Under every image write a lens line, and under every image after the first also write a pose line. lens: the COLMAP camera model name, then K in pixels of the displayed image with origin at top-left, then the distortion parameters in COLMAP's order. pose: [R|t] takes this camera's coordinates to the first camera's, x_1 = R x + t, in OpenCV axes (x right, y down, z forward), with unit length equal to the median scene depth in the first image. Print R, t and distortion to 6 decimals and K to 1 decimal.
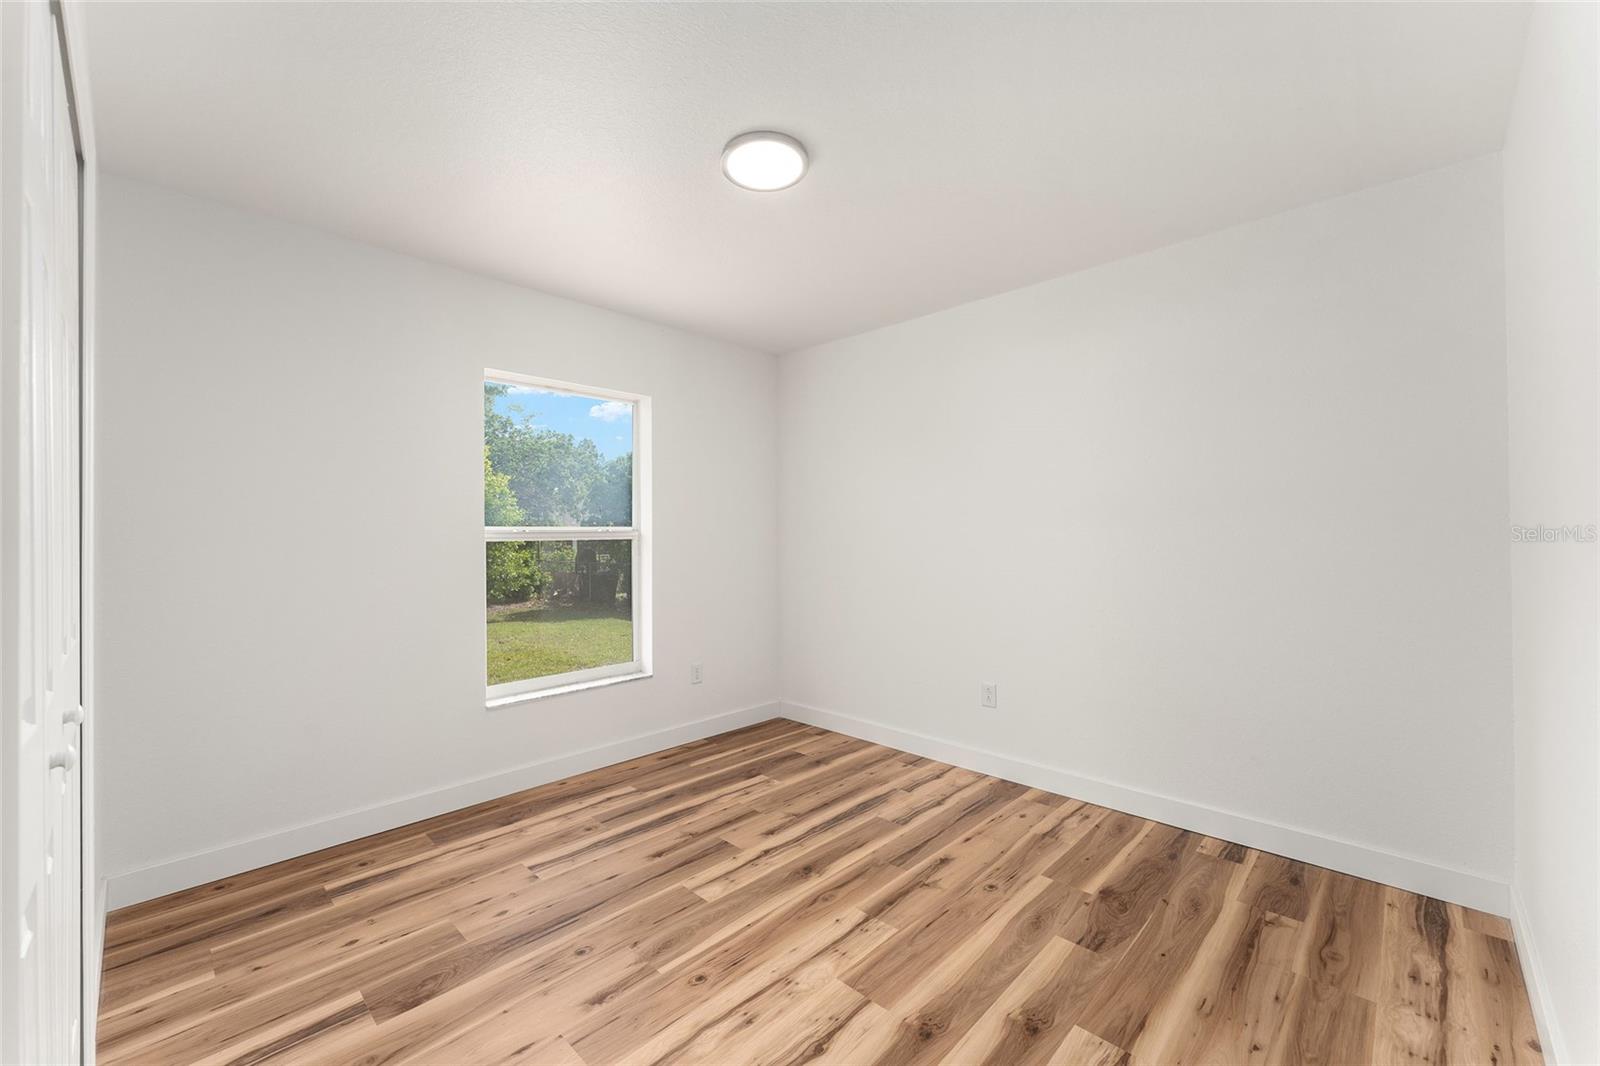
lens RADIAL K [[668.8, 0, 792.7], [0, 668.8, 539.1], [0, 0, 1]] dist [0.000188, 0.000087]
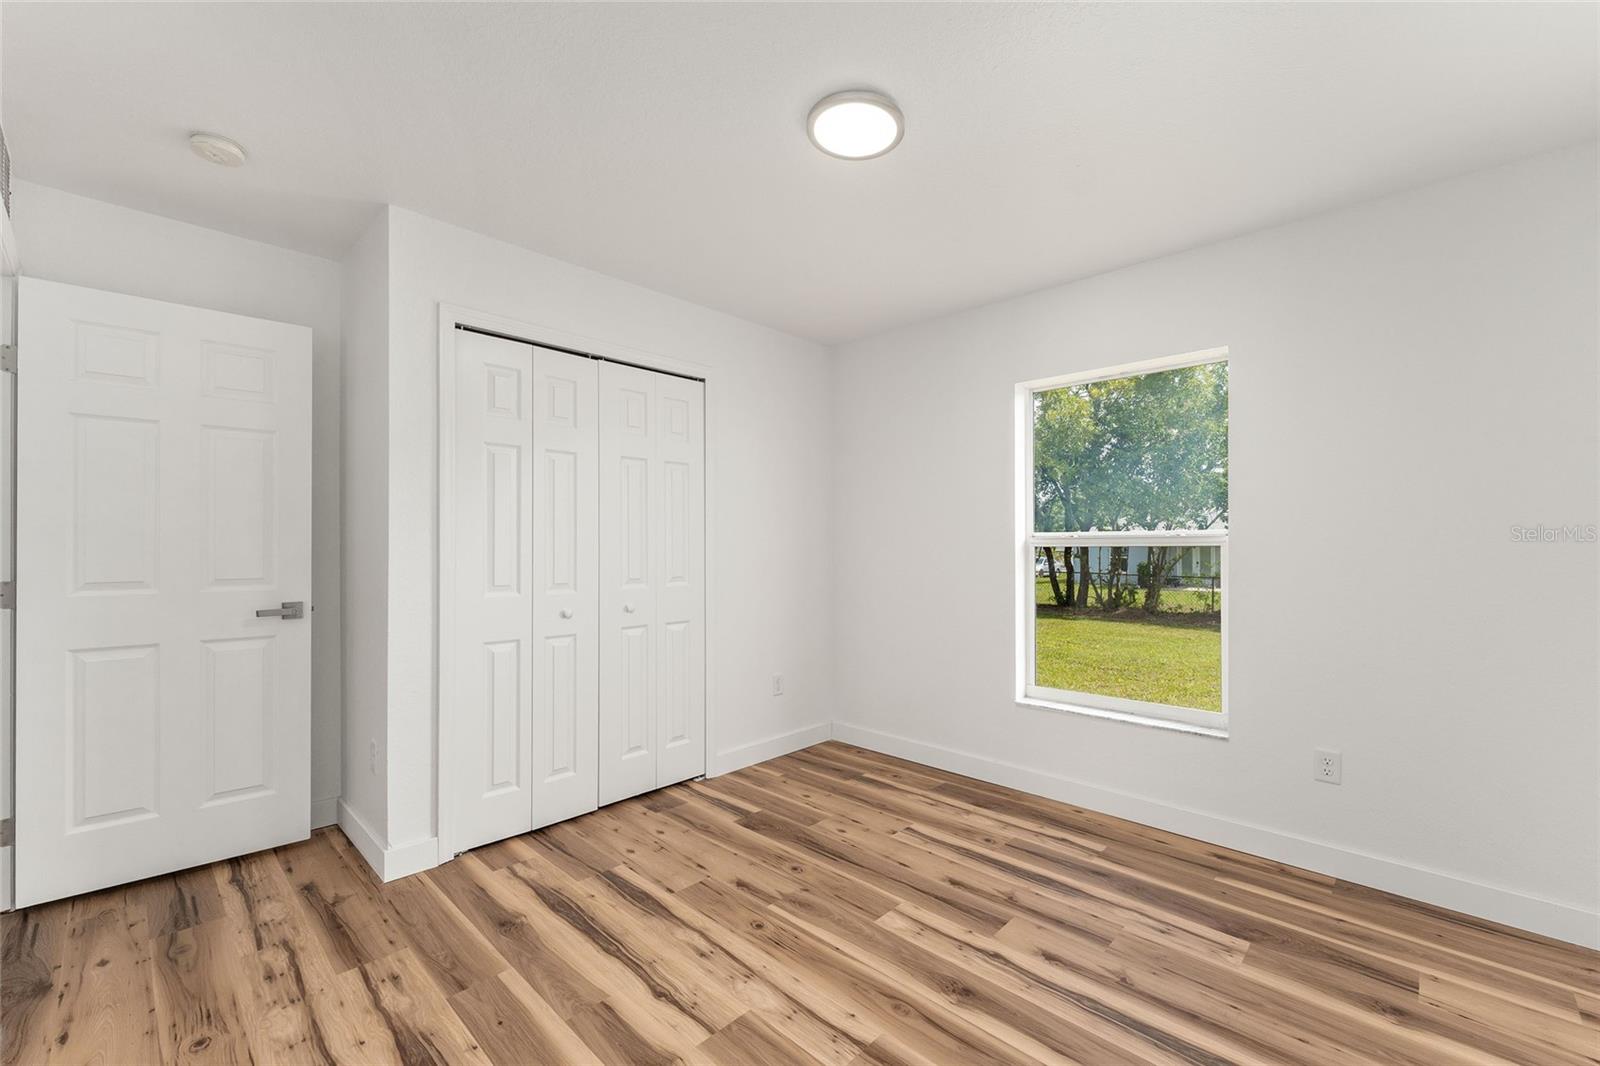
lens RADIAL K [[668.8, 0, 792.7], [0, 668.8, 539.1], [0, 0, 1]] dist [0.000188, 0.000087]
pose [[-0.026327, 0.000194, -0.999653, 0.704665], [-0.006886, 0.999976, 0.000375, -0.009440], [0.999630, 0.006893, -0.026325, 0.750819]]
